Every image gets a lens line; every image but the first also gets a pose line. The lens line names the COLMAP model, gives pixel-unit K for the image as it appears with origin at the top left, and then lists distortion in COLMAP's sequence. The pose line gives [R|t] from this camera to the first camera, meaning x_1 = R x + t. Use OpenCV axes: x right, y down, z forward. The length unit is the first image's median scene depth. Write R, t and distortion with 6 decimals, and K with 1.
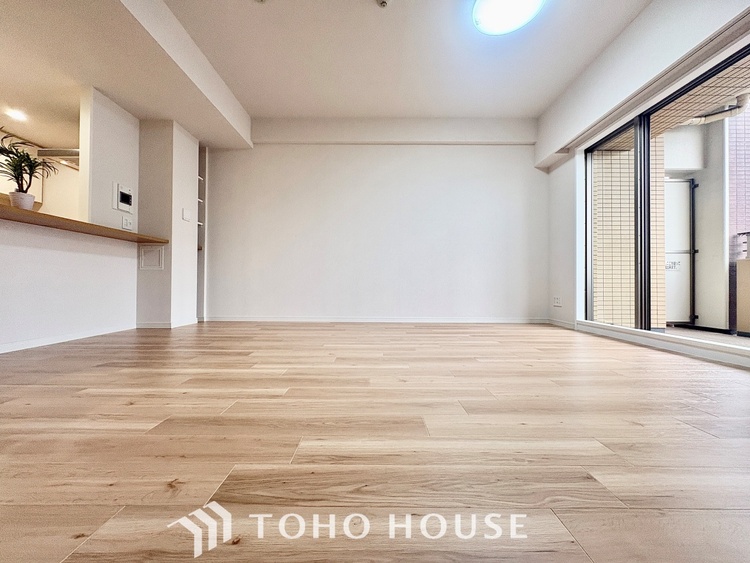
lens RADIAL K [[300.4, 0, 374.6], [0, 300.4, 281.6], [0, 0, 1]] dist [0.002981, -0.000390]
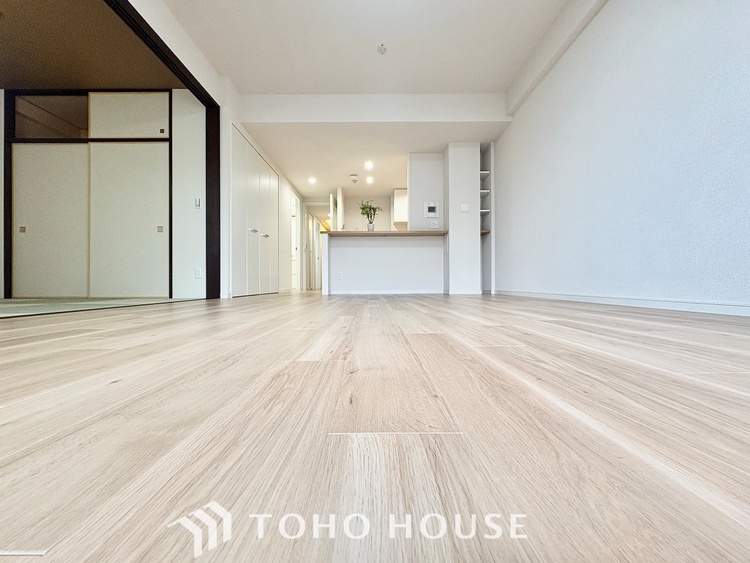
lens RADIAL K [[300.4, 0, 374.3], [0, 300.4, 280.3], [0, 0, 1]] dist [0.002981, -0.000390]
pose [[-0.003039, -0.015830, -0.999870, 0.761047], [0.015001, 0.999761, -0.015874, 0.118232], [0.999883, -0.015047, -0.002801, 0.712759]]
